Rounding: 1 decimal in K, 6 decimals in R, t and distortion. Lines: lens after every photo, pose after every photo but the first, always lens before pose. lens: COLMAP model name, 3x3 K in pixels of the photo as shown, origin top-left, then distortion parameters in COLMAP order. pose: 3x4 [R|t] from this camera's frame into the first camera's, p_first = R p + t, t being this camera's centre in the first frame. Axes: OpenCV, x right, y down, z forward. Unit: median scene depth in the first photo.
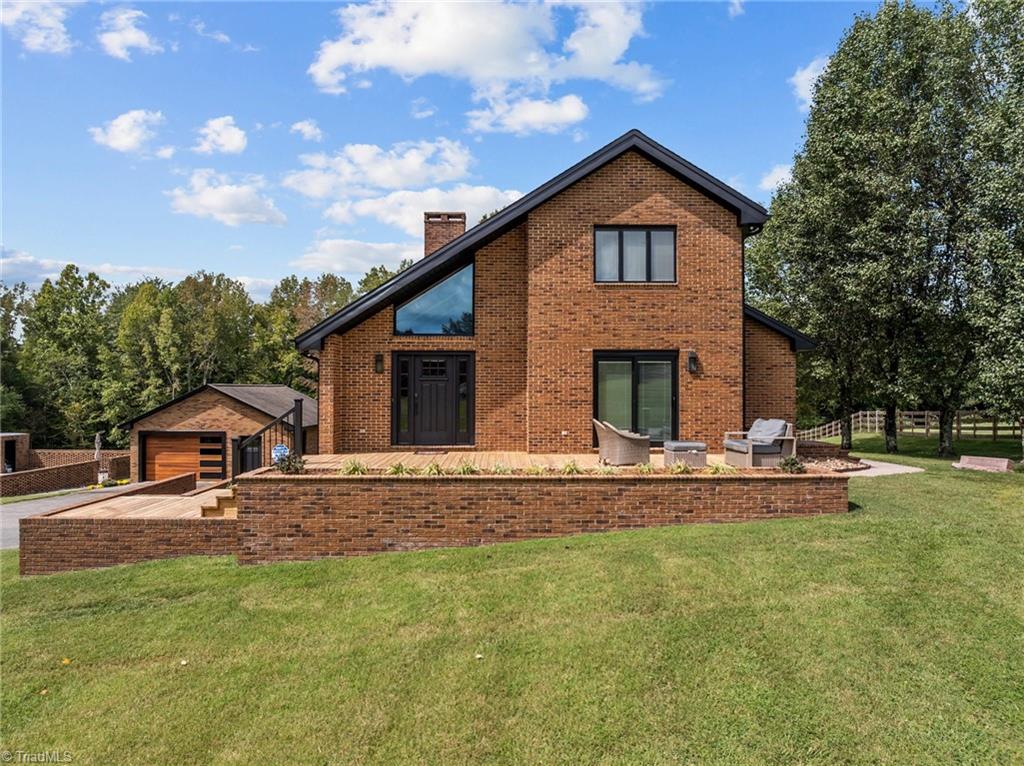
lens RADIAL K [[762.0, 0, 506.1], [0, 762.0, 403.7], [0, 0, 1]] dist [-0.004141, -0.002928]
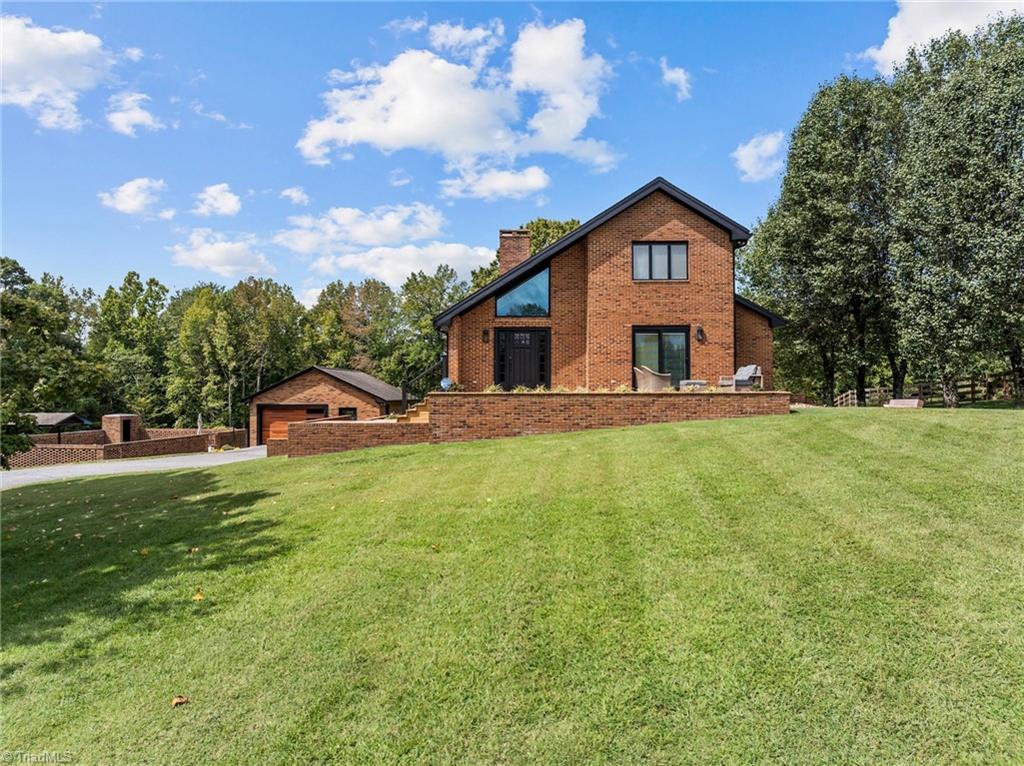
lens RADIAL K [[762.0, 0, 506.1], [0, 762.0, 403.7], [0, 0, 1]] dist [-0.004141, -0.002928]
pose [[0.999702, -0.002527, -0.024275, -0.087590], [0.002385, 0.999980, -0.005867, 0.082898], [0.024289, 0.005807, 0.999688, -0.449501]]
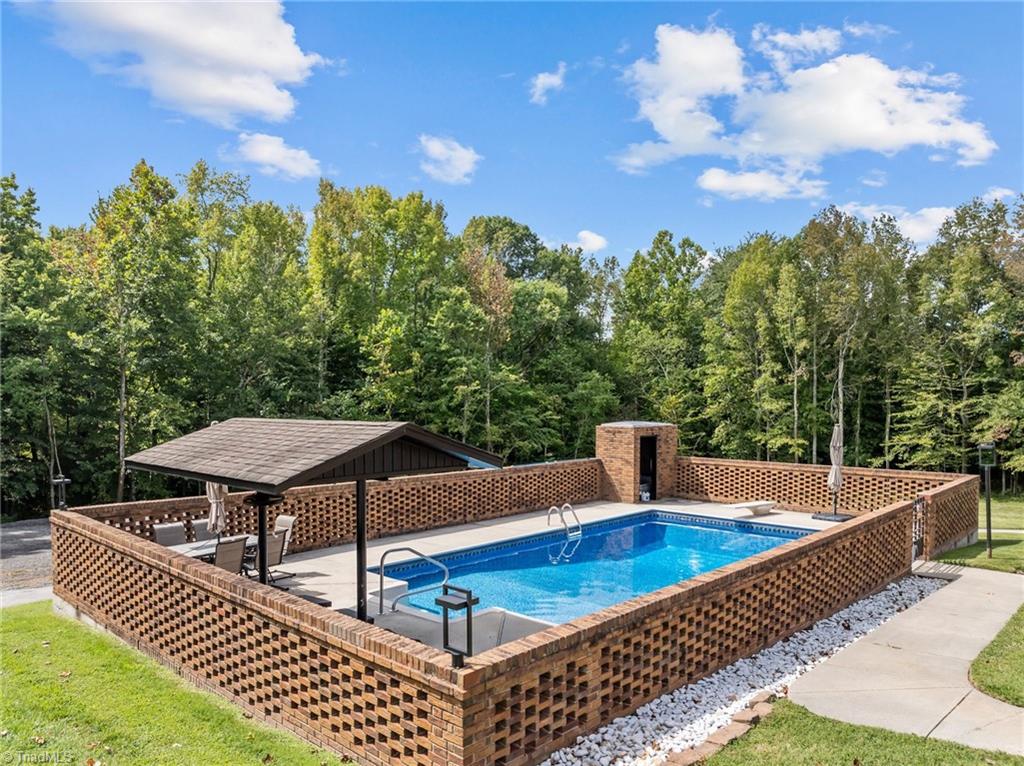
lens RADIAL K [[762.0, 0, 506.1], [0, 762.0, 403.7], [0, 0, 1]] dist [-0.004141, -0.002928]
pose [[0.777653, 0.003724, -0.628683, -1.105432], [-0.011355, 0.999903, -0.008123, 0.086236], [0.628592, 0.013456, 0.777619, 1.495366]]
